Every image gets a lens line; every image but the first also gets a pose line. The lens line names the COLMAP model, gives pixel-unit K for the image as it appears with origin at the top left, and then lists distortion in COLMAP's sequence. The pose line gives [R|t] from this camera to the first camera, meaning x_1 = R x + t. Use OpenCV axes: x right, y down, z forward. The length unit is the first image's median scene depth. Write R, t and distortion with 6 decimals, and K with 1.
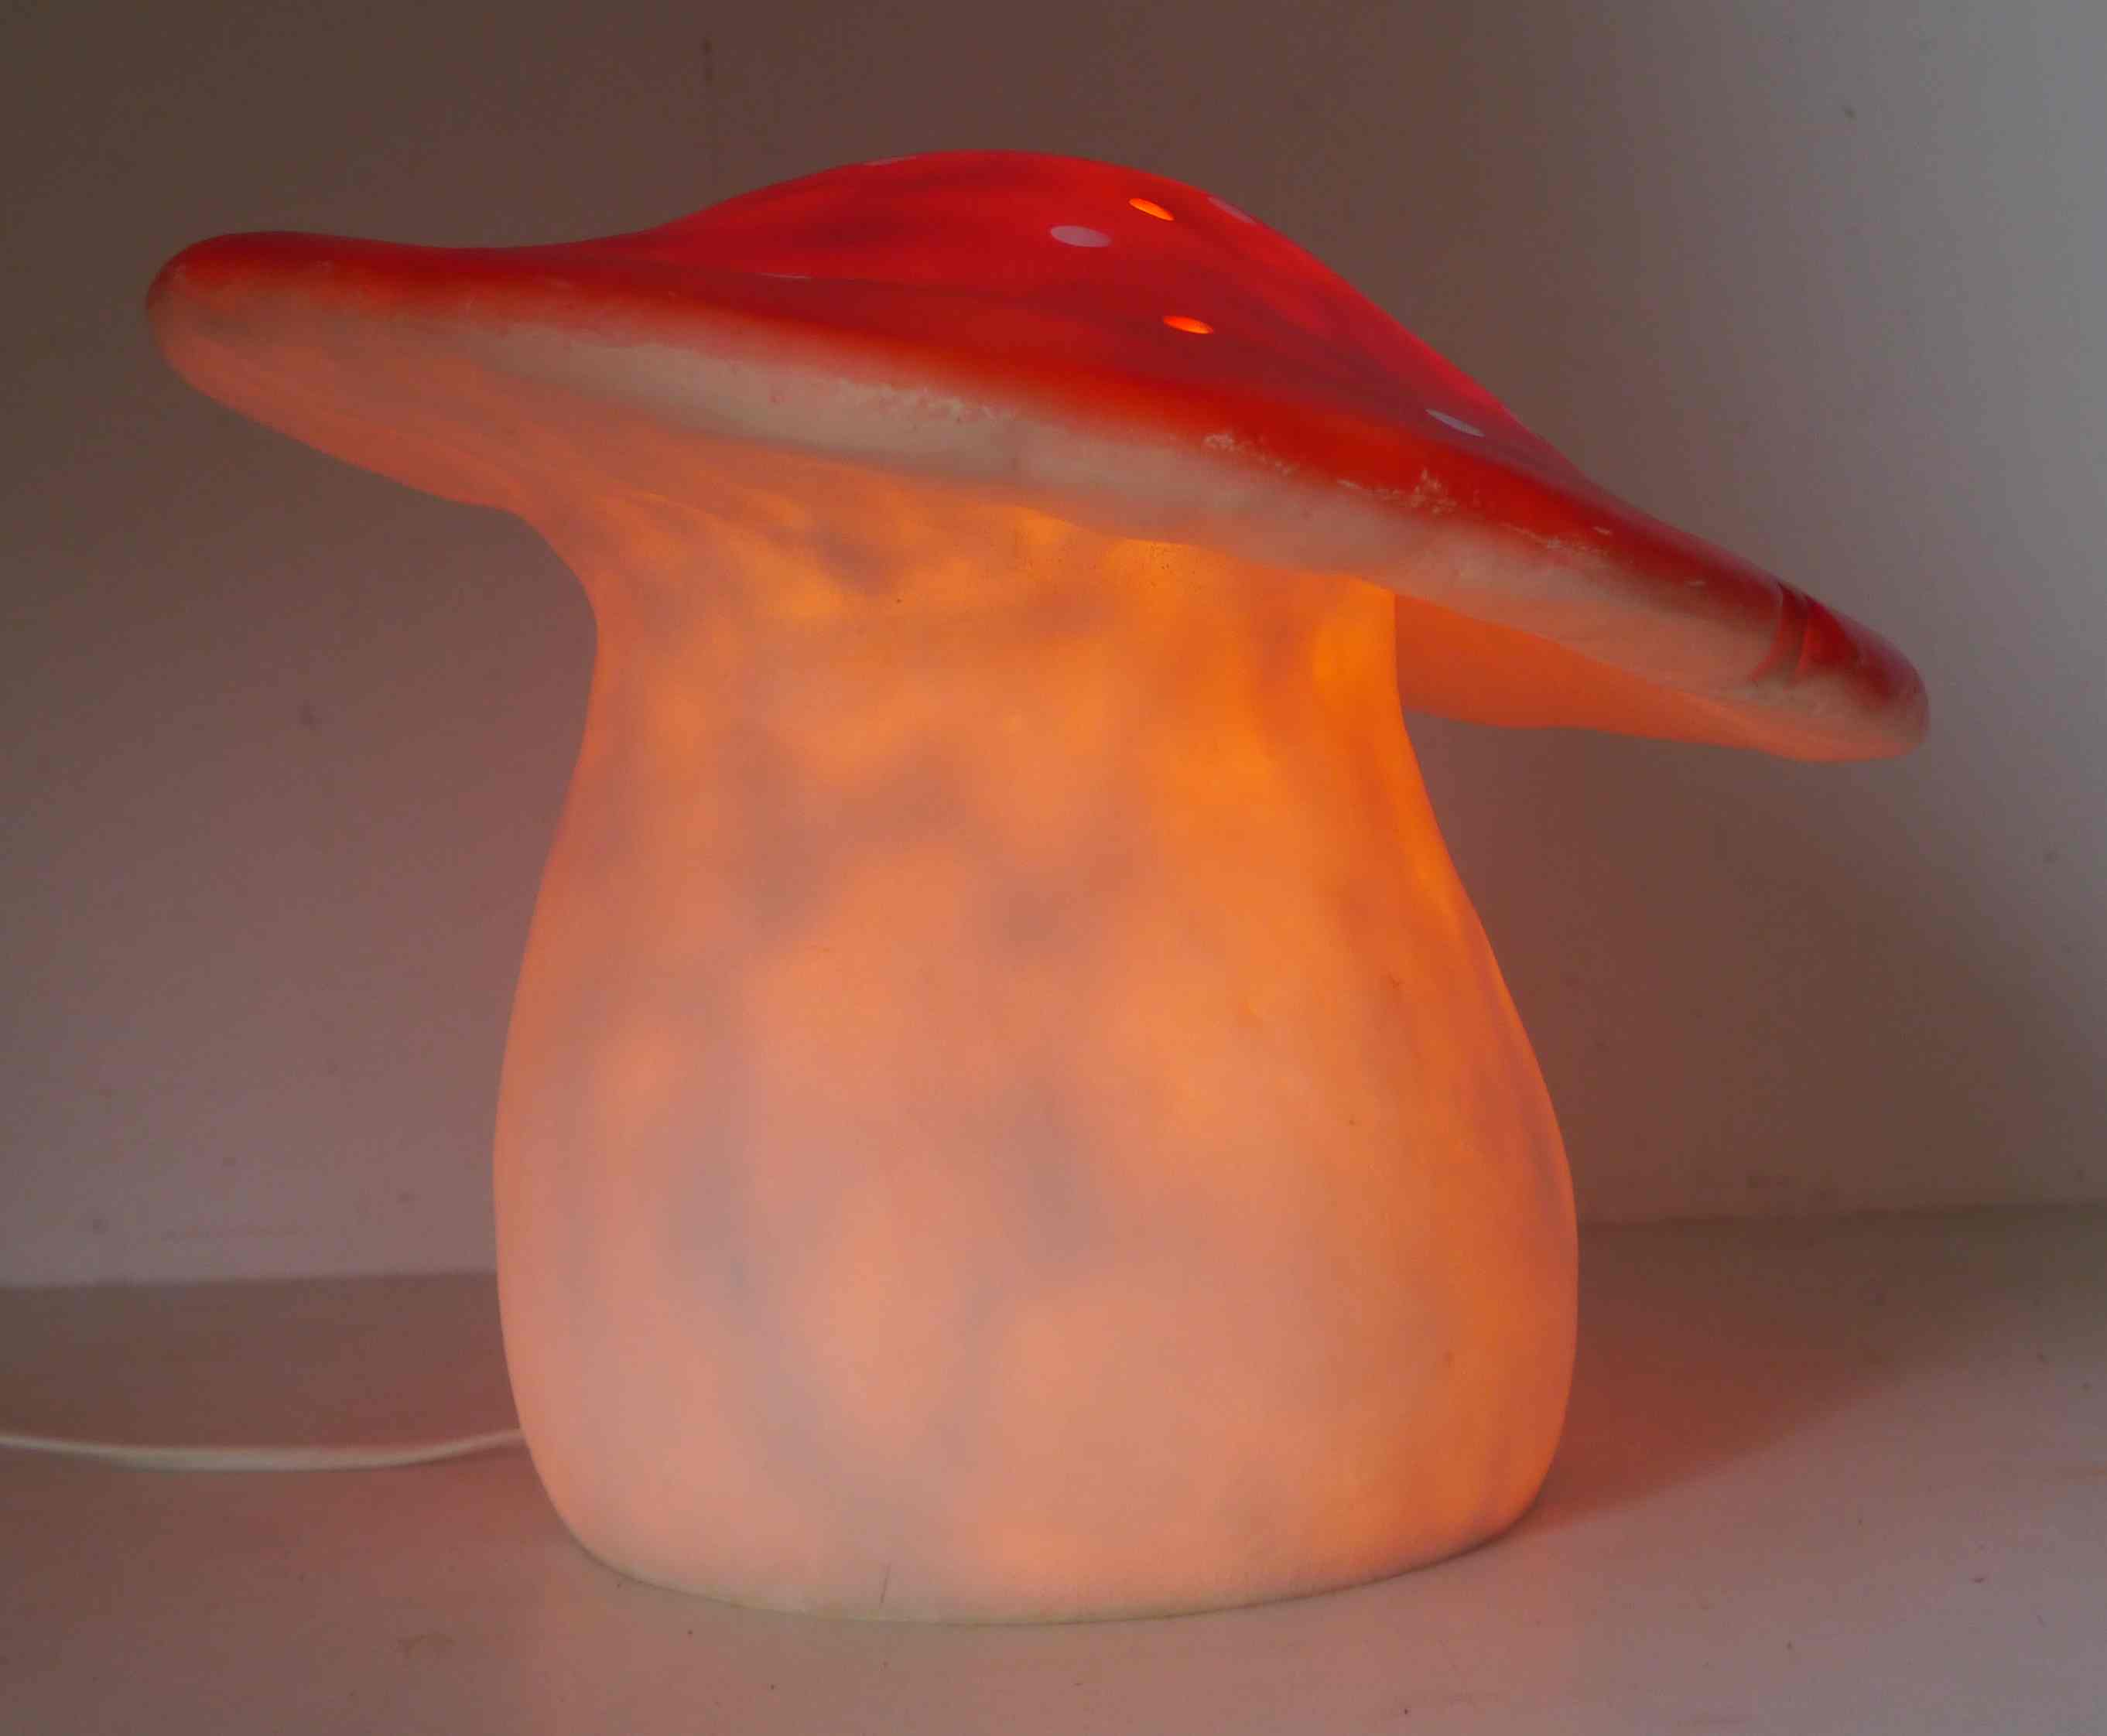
lens RADIAL K [[1899.3, 0, 1065.0], [0, 1899.3, 871.2], [0, 0, 1]] dist [-0.011354, -0.032235]
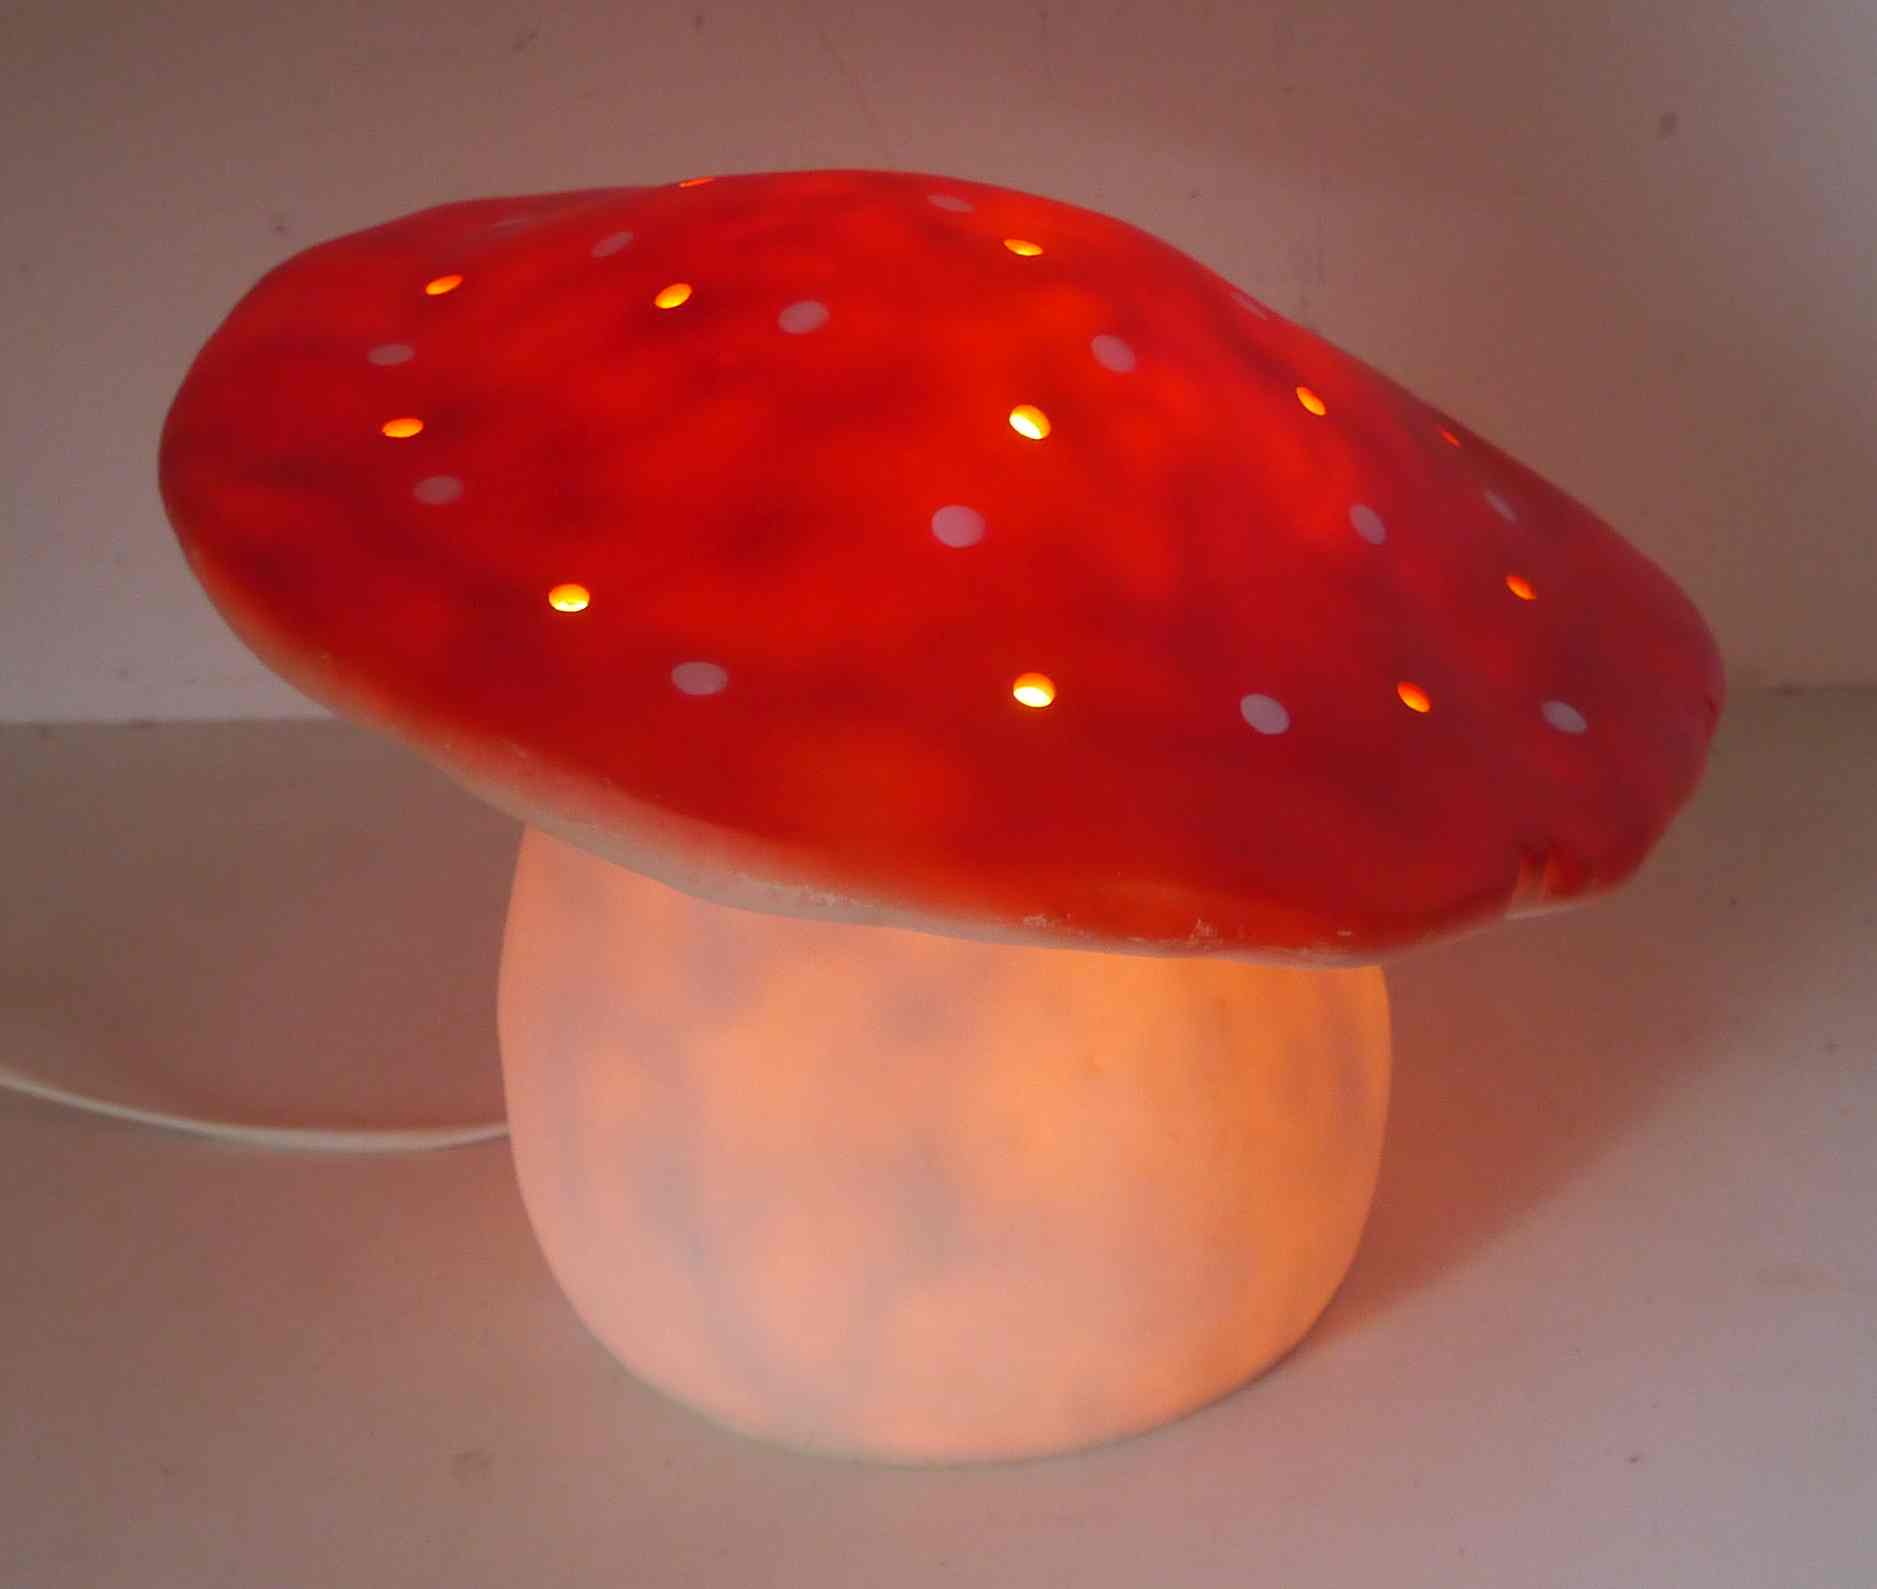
lens RADIAL K [[1884.0, 0, 982.4], [0, 1884.0, 750.6], [0, 0, 1]] dist [0.017317, 0.000000]
pose [[0.999266, 0.024462, -0.029472, 0.078168], [-0.014518, 0.953962, 0.299577, -0.703059], [0.035443, -0.298929, 0.953617, -0.186632]]
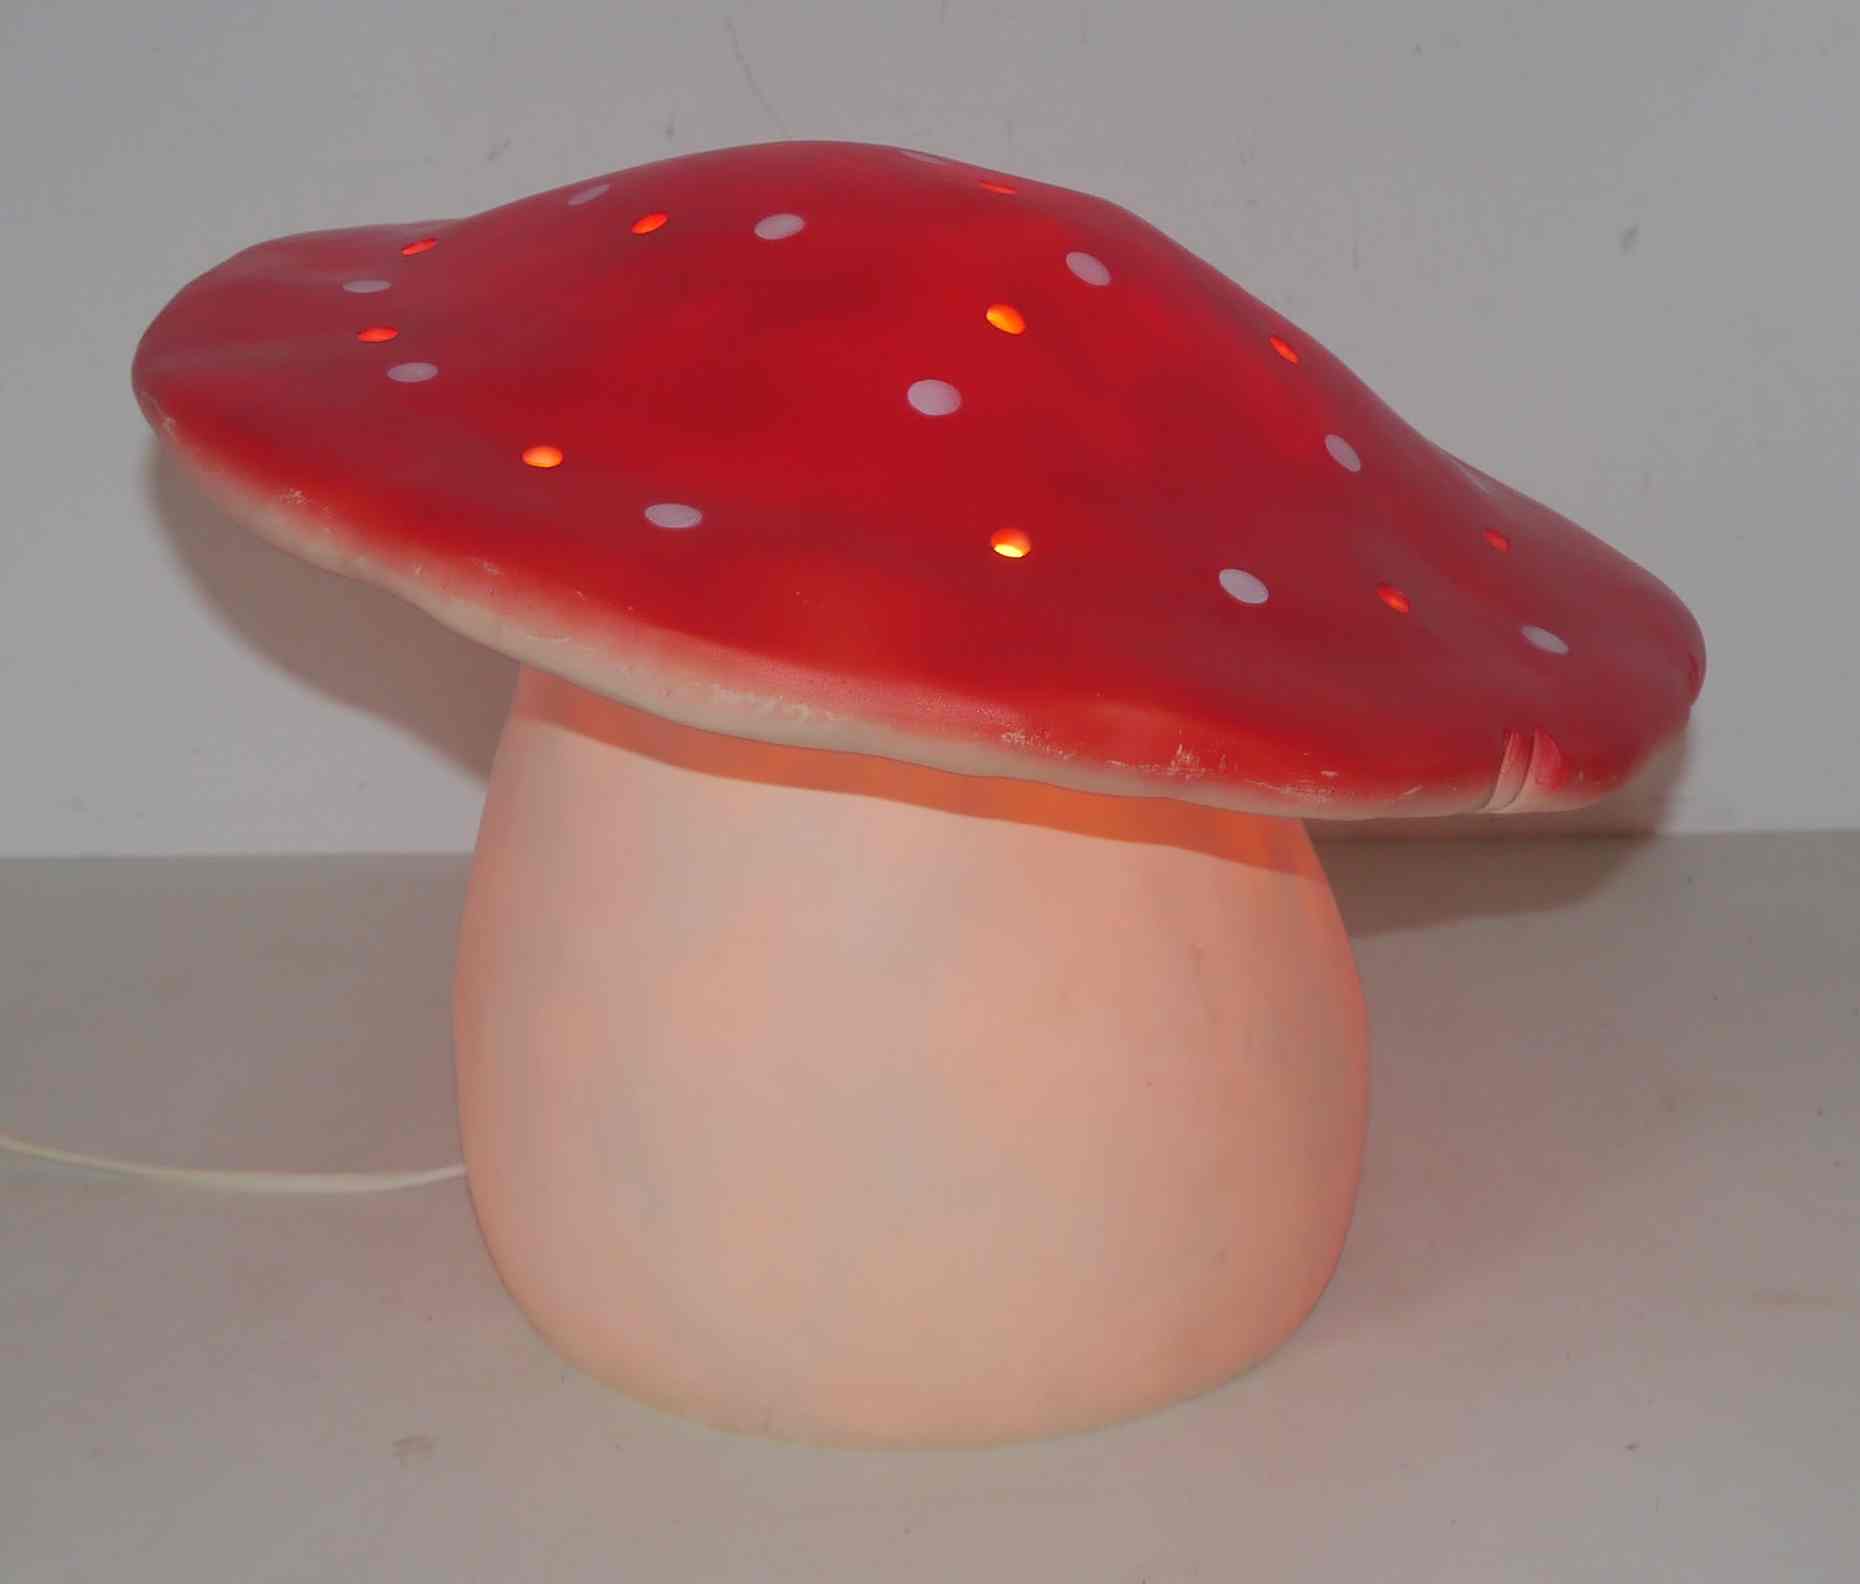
lens RADIAL K [[1914.8, 0, 936.0], [0, 1914.8, 793.3], [0, 0, 1]] dist [0.019708, 0.000000]
pose [[0.998937, 0.030285, -0.034758, 0.073505], [-0.021722, 0.974218, 0.224561, -0.463618], [0.040663, -0.223567, 0.973840, -0.246476]]
